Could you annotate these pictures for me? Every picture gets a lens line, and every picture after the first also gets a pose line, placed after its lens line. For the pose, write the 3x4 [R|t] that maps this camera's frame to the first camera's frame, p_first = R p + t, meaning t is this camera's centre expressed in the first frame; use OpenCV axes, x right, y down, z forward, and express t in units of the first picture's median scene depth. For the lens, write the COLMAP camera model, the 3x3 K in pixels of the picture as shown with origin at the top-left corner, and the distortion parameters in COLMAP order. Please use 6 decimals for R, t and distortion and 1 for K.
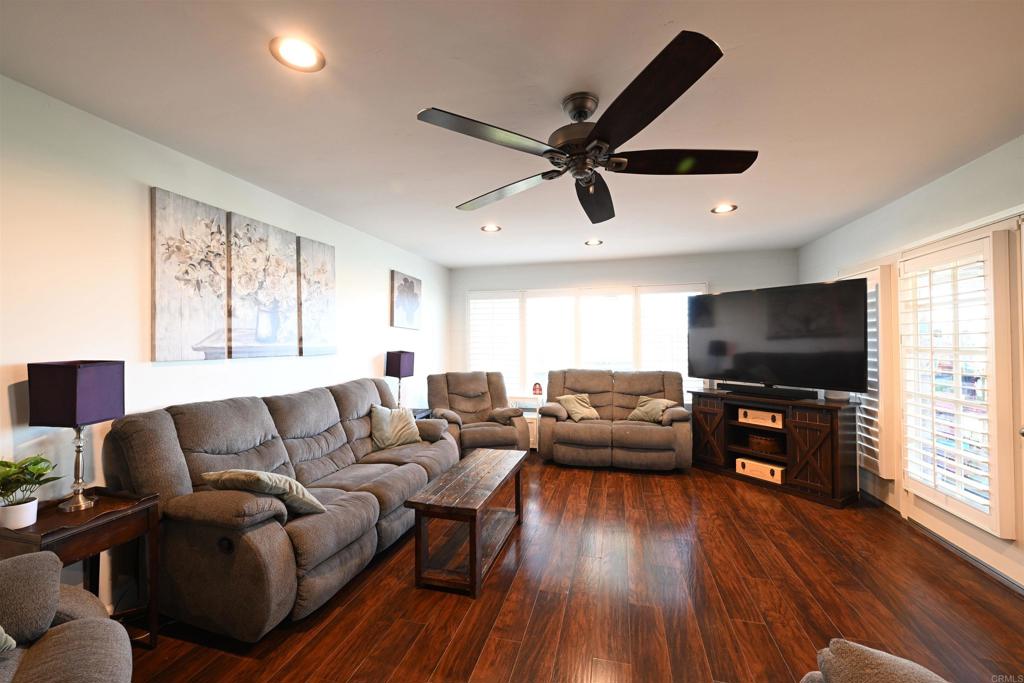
lens RADIAL K [[405.5, 0, 510.6], [0, 405.5, 341.6], [0, 0, 1]] dist [-0.000363, -0.000276]
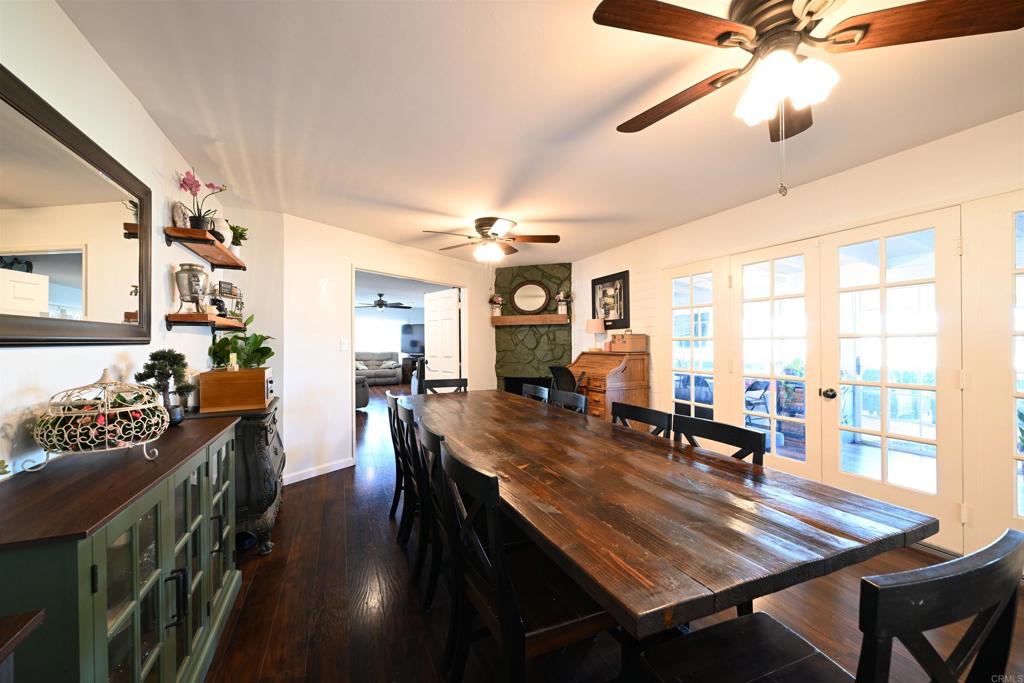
lens RADIAL K [[405.5, 0, 507.5], [0, 405.5, 342.9], [0, 0, 1]] dist [-0.000363, -0.000276]
pose [[0.788318, 0.005197, 0.615246, -0.712194], [-0.005628, 0.999983, -0.001235, 0.017964], [-0.615242, -0.002489, 0.788334, -1.676640]]
